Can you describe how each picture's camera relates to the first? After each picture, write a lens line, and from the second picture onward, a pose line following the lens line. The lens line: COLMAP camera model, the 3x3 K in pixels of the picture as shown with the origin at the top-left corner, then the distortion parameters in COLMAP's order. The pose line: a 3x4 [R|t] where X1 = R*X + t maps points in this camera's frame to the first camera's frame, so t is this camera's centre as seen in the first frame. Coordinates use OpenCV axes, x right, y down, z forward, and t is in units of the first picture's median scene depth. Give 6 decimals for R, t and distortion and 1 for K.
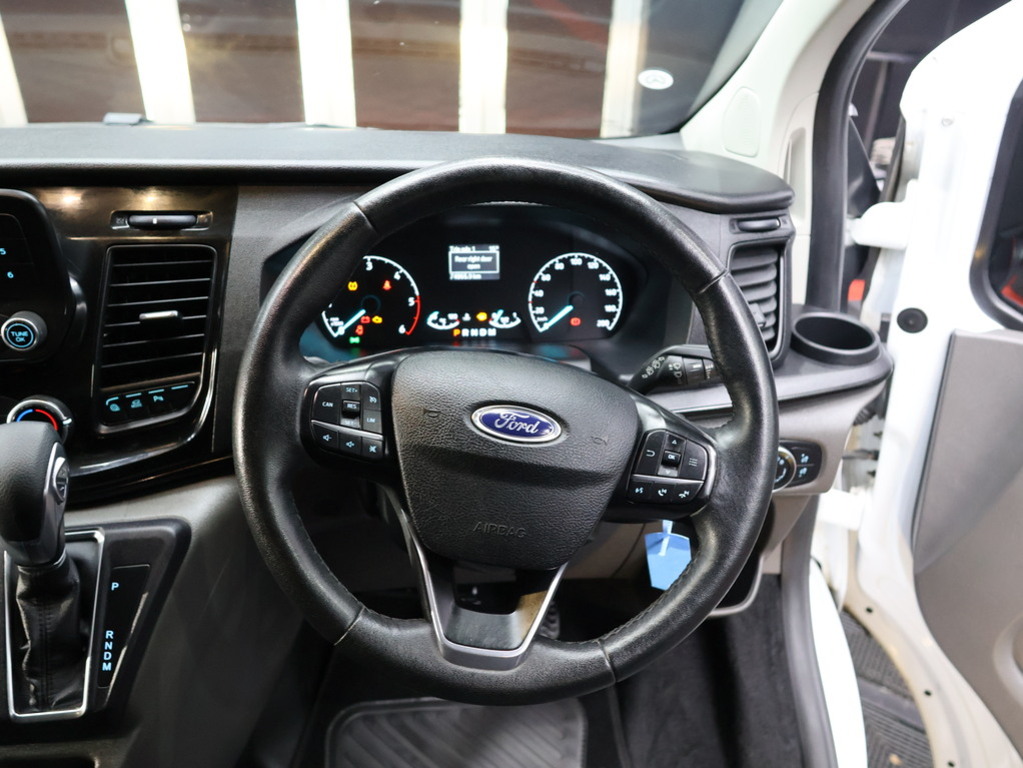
lens RADIAL K [[868.5, 0, 510.3], [0, 868.5, 385.2], [0, 0, 1]] dist [-0.007214, 0.004777]
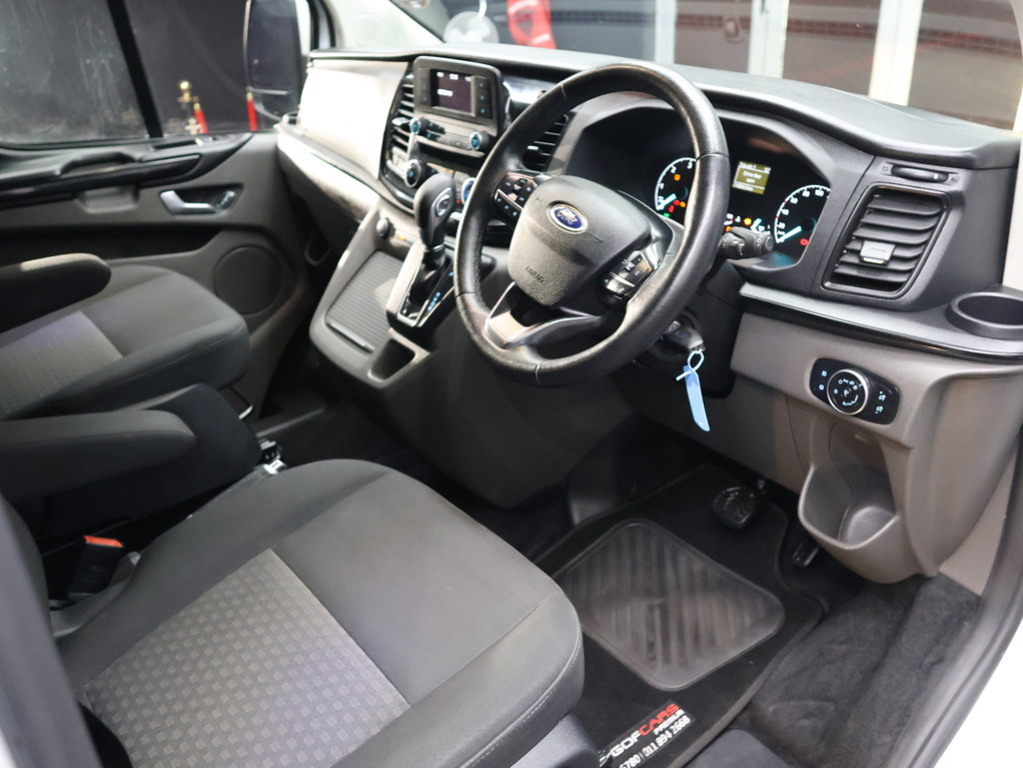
lens RADIAL K [[868.5, 0, 507.7], [0, 868.5, 381.0], [0, 0, 1]] dist [-0.007214, 0.004777]
pose [[0.503346, 0.346023, -0.791777, 0.925012], [-0.389961, 0.908664, 0.149201, 0.086225], [0.771086, 0.233662, 0.592308, 0.013955]]
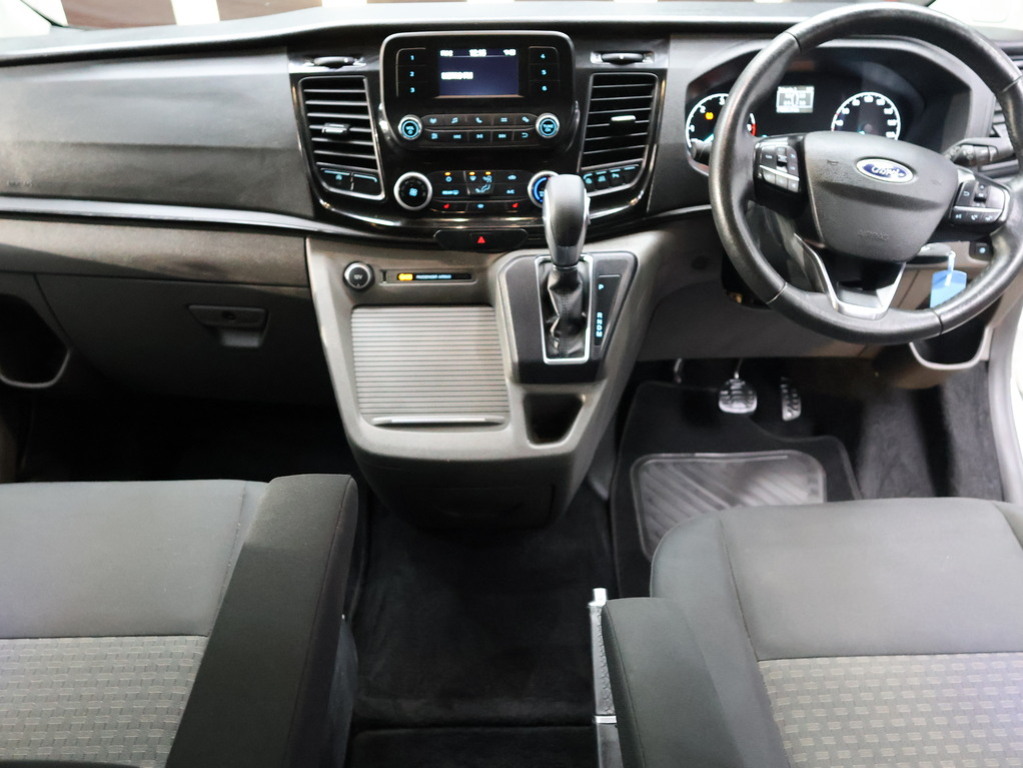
lens RADIAL K [[868.5, 0, 509.3], [0, 868.5, 381.8], [0, 0, 1]] dist [-0.007214, 0.004777]
pose [[0.994301, 0.024875, -0.103671, -0.349236], [-0.018247, 0.997757, 0.064404, 0.235785], [0.105040, -0.062145, 0.992524, -0.478351]]
